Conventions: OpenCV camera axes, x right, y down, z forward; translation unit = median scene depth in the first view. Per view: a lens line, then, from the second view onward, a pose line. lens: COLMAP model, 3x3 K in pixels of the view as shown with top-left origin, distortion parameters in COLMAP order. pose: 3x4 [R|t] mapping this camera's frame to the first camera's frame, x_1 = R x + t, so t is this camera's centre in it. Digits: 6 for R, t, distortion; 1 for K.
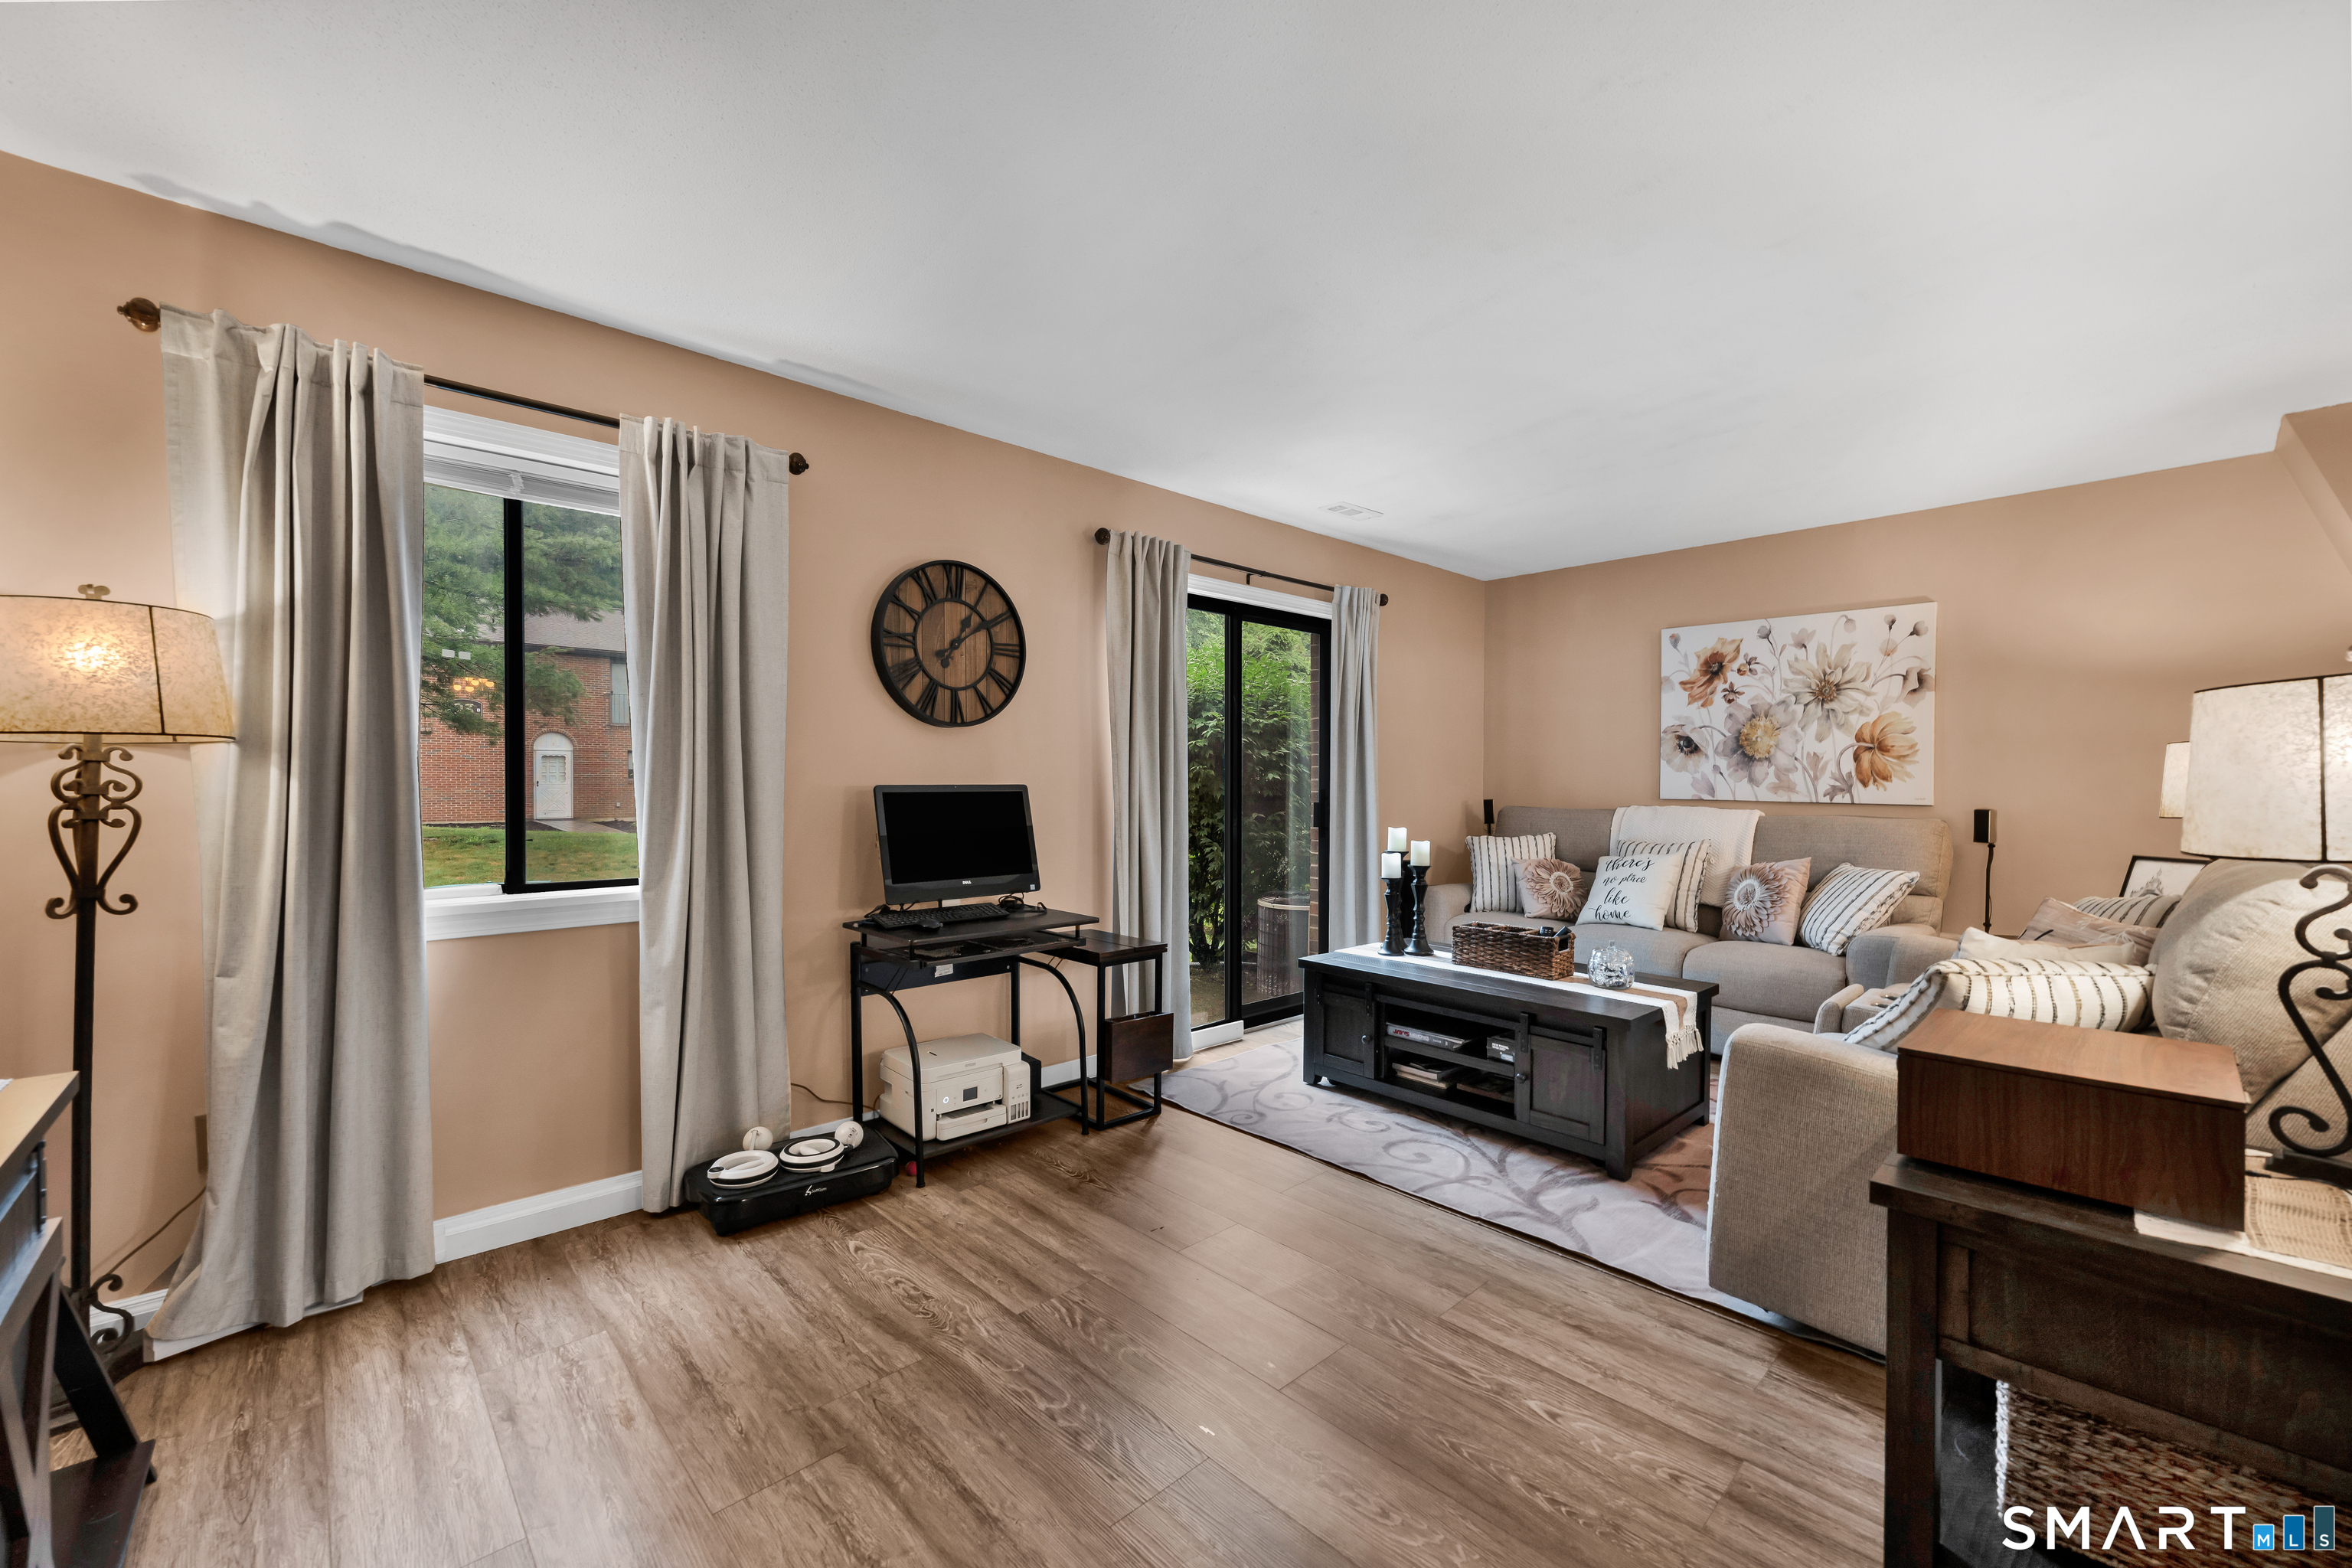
lens RADIAL K [[927.9, 0, 1165.7], [0, 927.9, 785.9], [0, 0, 1]] dist [-0.000169, -0.000219]
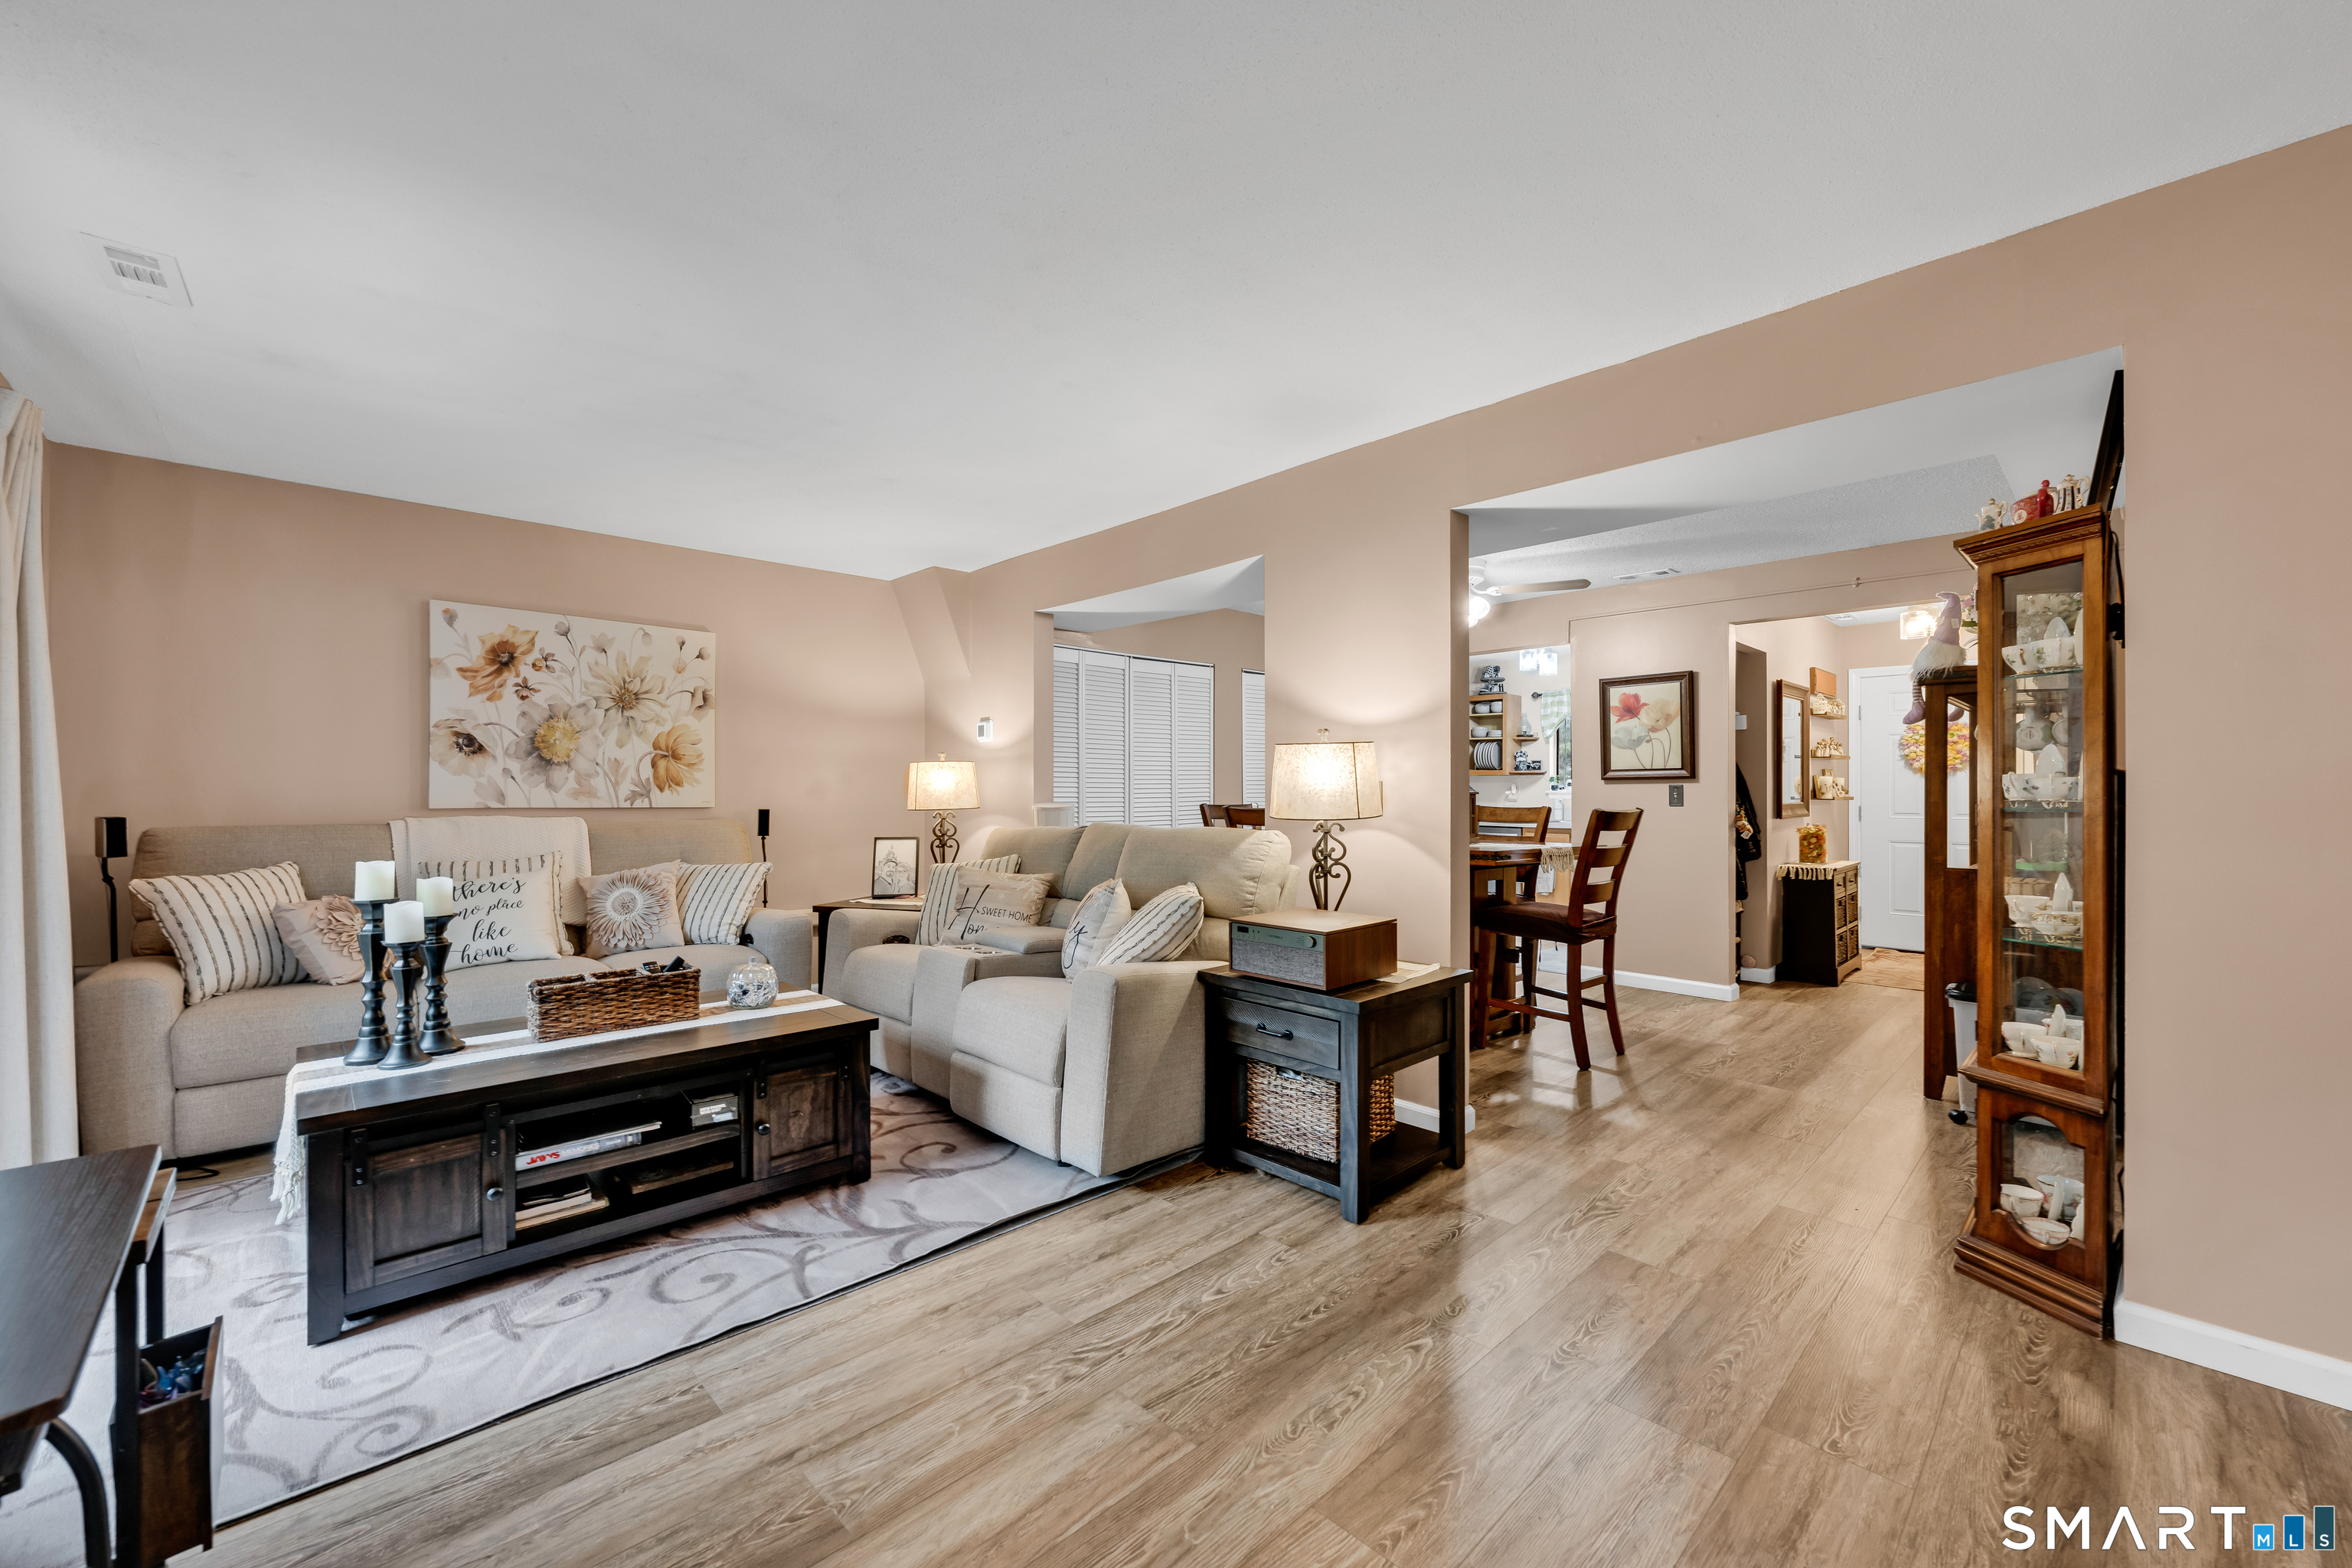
lens RADIAL K [[927.9, 0, 1165.7], [0, 927.9, 785.9], [0, 0, 1]] dist [-0.000169, -0.000219]
pose [[-0.006455, 0.000756, 0.999979, -0.328041], [0.005750, 0.999983, -0.000719, -0.001633], [-0.999963, 0.005745, -0.006459, 0.423637]]
